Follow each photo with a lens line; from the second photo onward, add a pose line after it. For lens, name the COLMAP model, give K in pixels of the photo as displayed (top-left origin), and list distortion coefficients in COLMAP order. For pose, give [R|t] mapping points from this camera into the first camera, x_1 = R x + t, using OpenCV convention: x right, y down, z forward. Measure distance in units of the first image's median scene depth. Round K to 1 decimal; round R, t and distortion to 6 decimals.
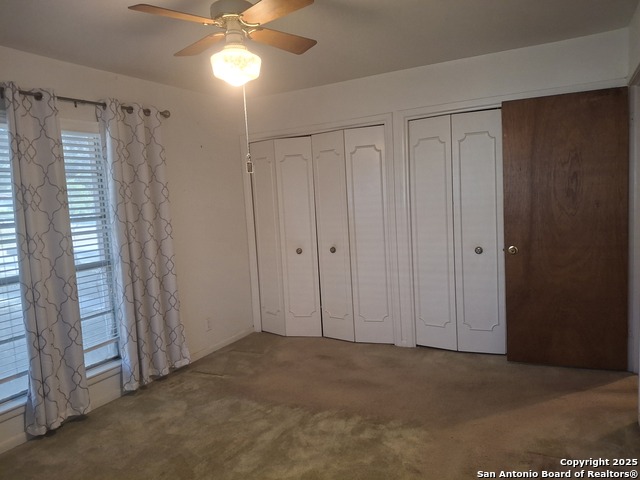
lens RADIAL K [[479.7, 0, 315.2], [0, 479.7, 241.9], [0, 0, 1]] dist [0.024551, -0.057545]
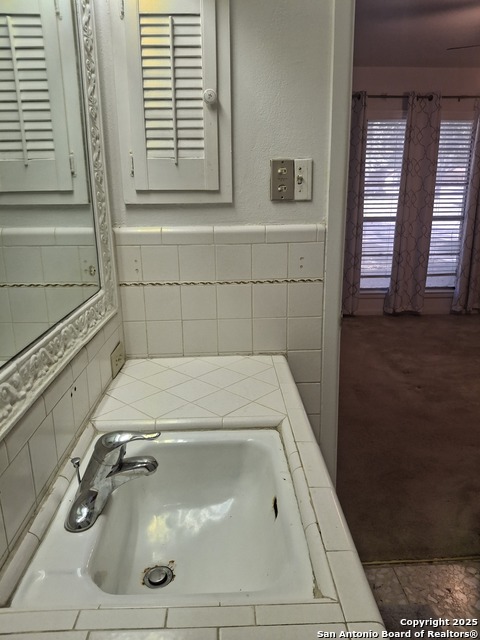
lens RADIAL K [[479.7, 0, 239.2], [0, 479.7, 318.0], [0, 0, 1]] dist [0.024551, -0.057545]
pose [[0.497874, 0.264800, -0.825834, 0.554739], [-0.101854, 0.963509, 0.247539, 0.050841], [0.861247, -0.039129, 0.506677, -0.311856]]
